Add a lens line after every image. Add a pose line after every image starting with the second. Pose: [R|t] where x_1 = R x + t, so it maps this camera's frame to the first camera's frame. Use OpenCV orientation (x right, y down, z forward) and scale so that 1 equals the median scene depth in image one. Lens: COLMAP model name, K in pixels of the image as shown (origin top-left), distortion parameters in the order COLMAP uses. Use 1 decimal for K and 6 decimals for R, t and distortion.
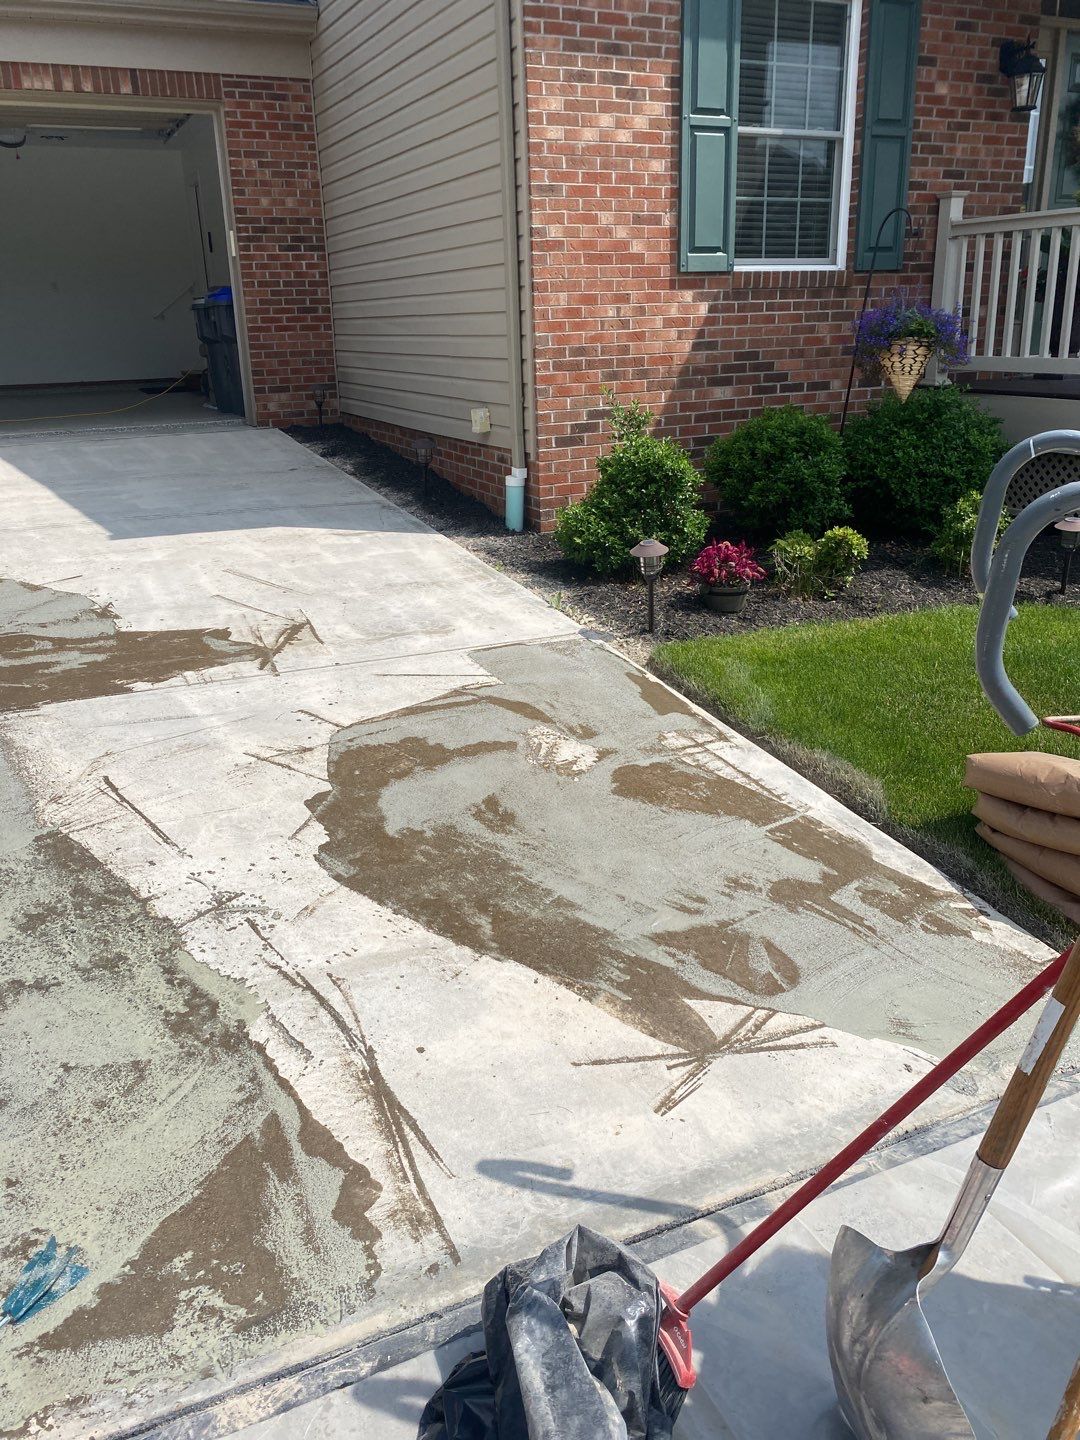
lens RADIAL K [[1097.0, 0, 541.8], [0, 1097.0, 714.6], [0, 0, 1]] dist [0.016531, -0.023028]
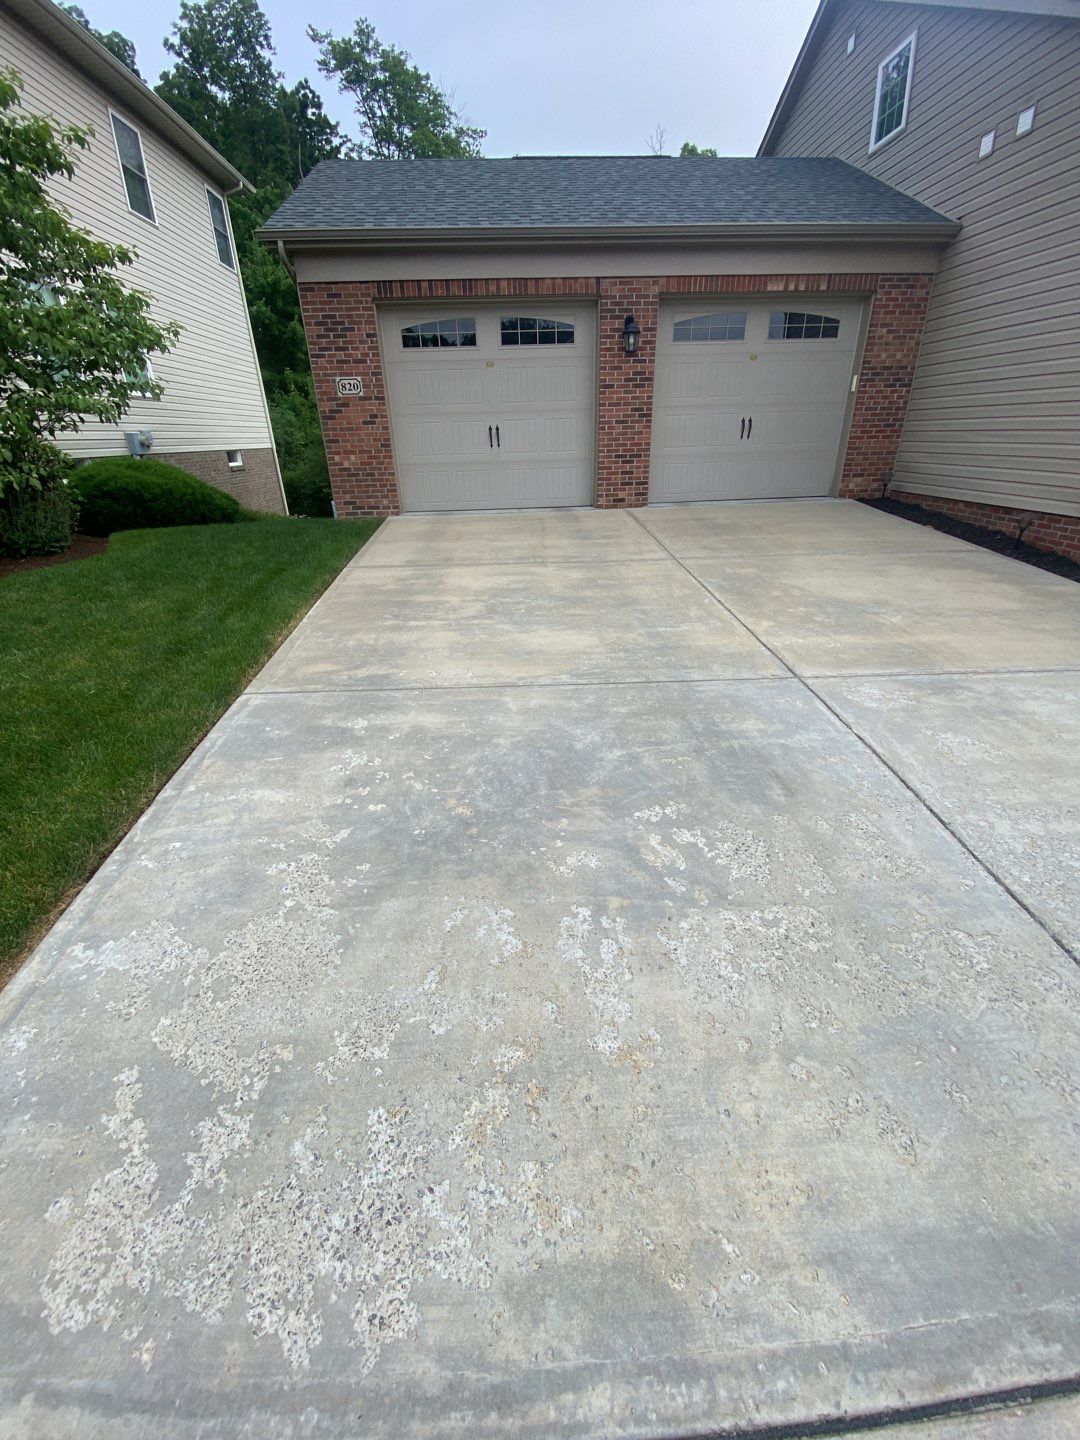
lens RADIAL K [[583.3, 0, 543.5], [0, 583.3, 720.5], [0, 0, 1]] dist [0.010780, -0.015001]
pose [[0.923551, 0.168978, -0.344239, -0.334062], [-0.128349, 0.982116, 0.137750, 0.009827], [0.361360, -0.083036, 0.928722, -0.029155]]
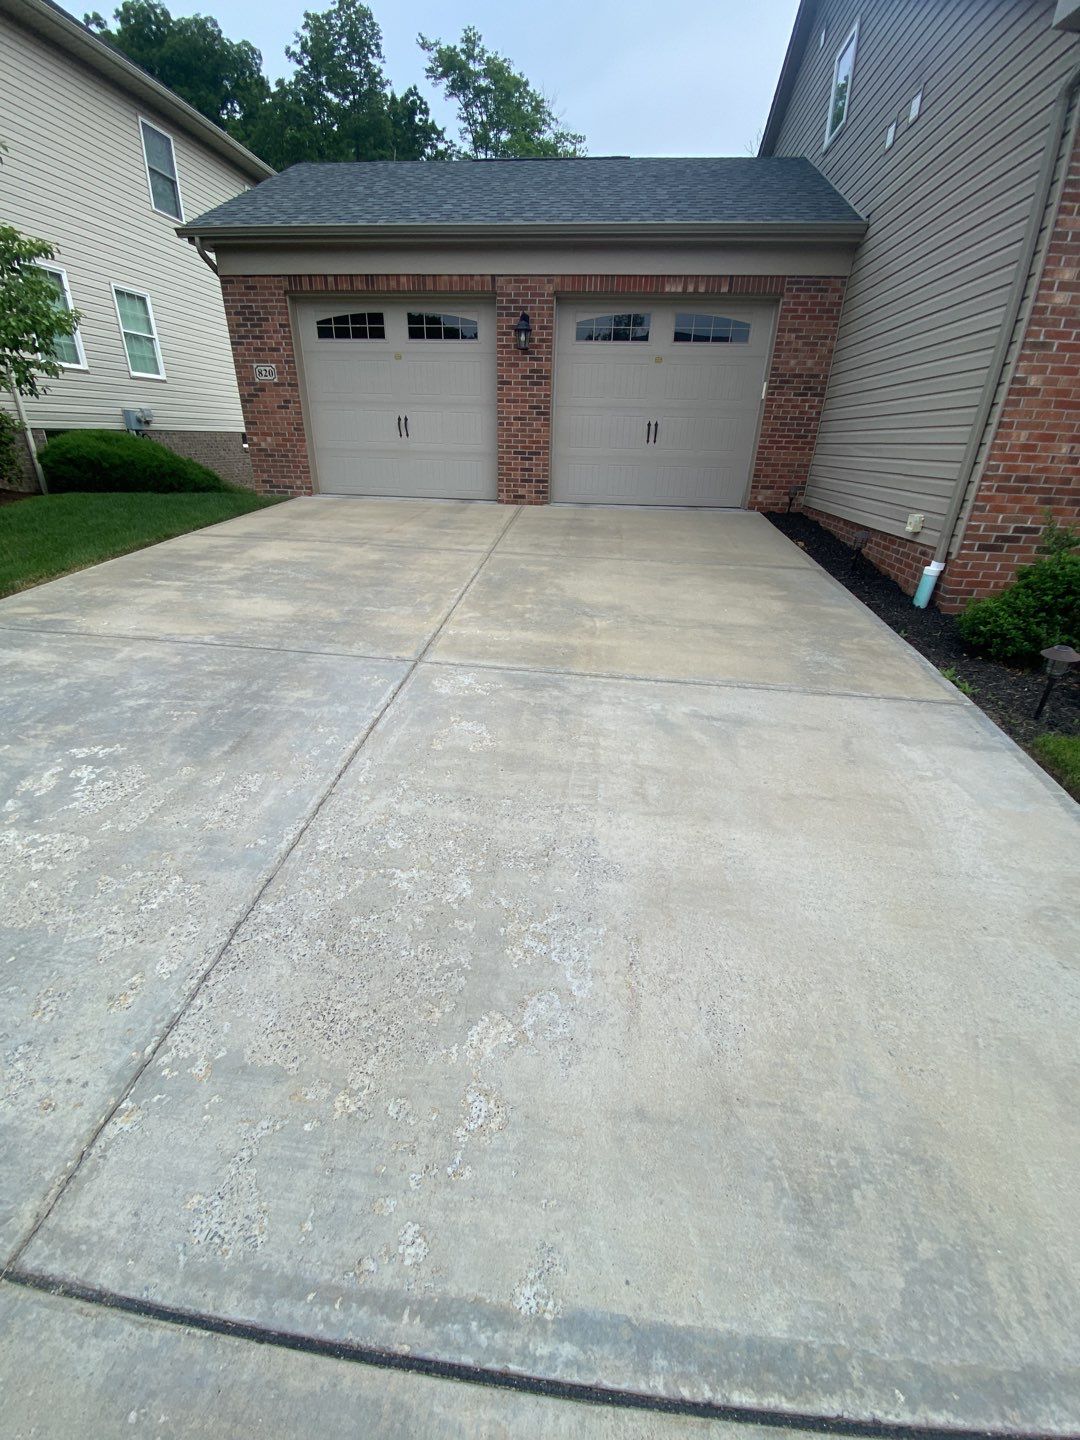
lens RADIAL K [[583.3, 0, 543.2], [0, 583.3, 720.3], [0, 0, 1]] dist [0.010780, -0.015001]
pose [[0.847660, 0.269517, -0.456983, -0.038389], [-0.223046, 0.962571, 0.153971, -0.029489], [0.481376, -0.028586, 0.876048, 0.095424]]
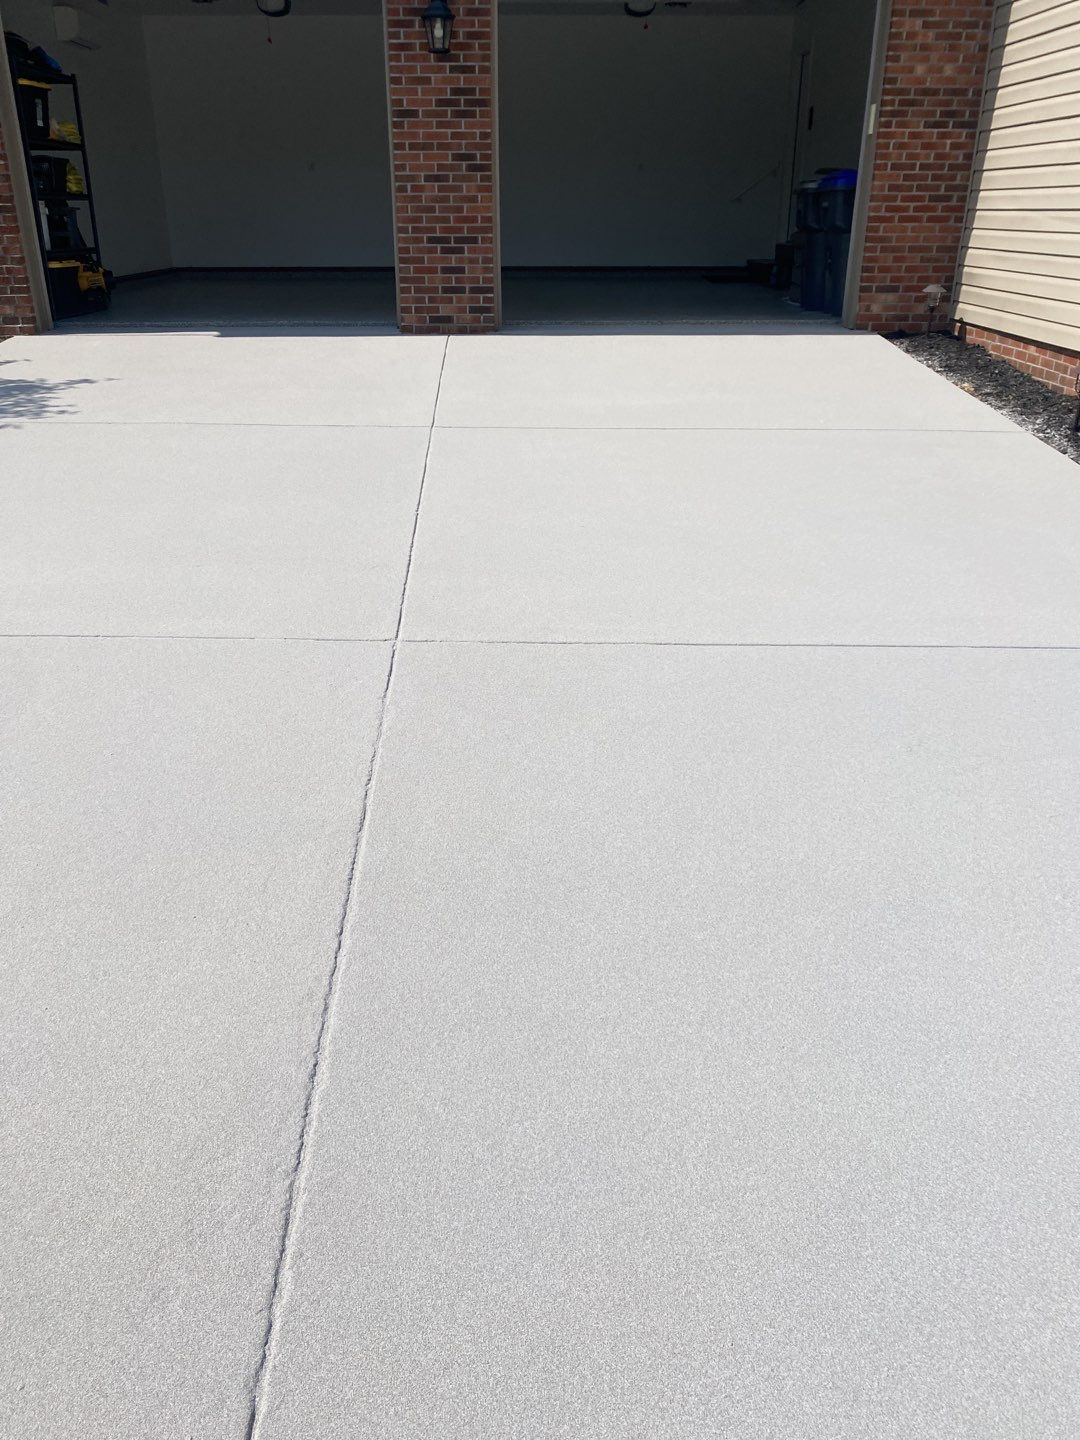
lens RADIAL K [[1097.0, 0, 536.6], [0, 1097.0, 708.8], [0, 0, 1]] dist [0.016531, -0.023028]
pose [[0.908275, 0.196218, -0.369507, -0.107094], [-0.163848, 0.979478, 0.117378, -0.019979], [0.384955, -0.046068, 0.921785, 0.050434]]
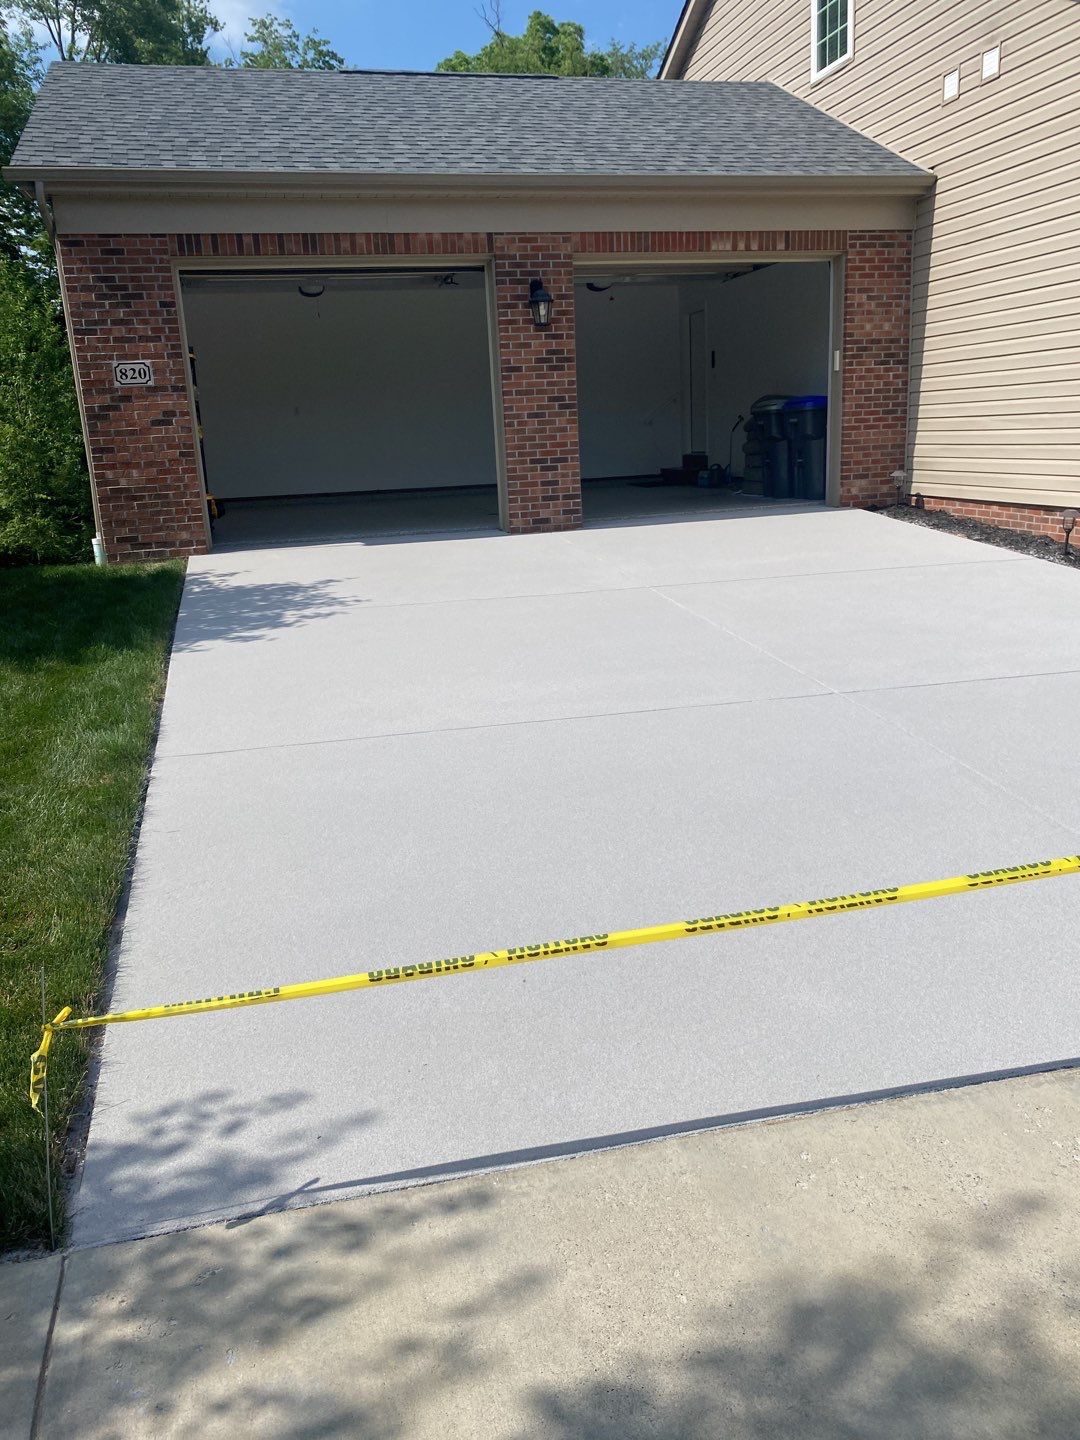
lens RADIAL K [[1097.0, 0, 551.0], [0, 1097.0, 719.7], [0, 0, 1]] dist [0.016531, -0.023028]
pose [[0.980904, 0.028887, -0.192333, -0.356660], [-0.044732, 0.995906, -0.078555, 0.086903], [0.189277, 0.085659, 0.978180, -0.240718]]
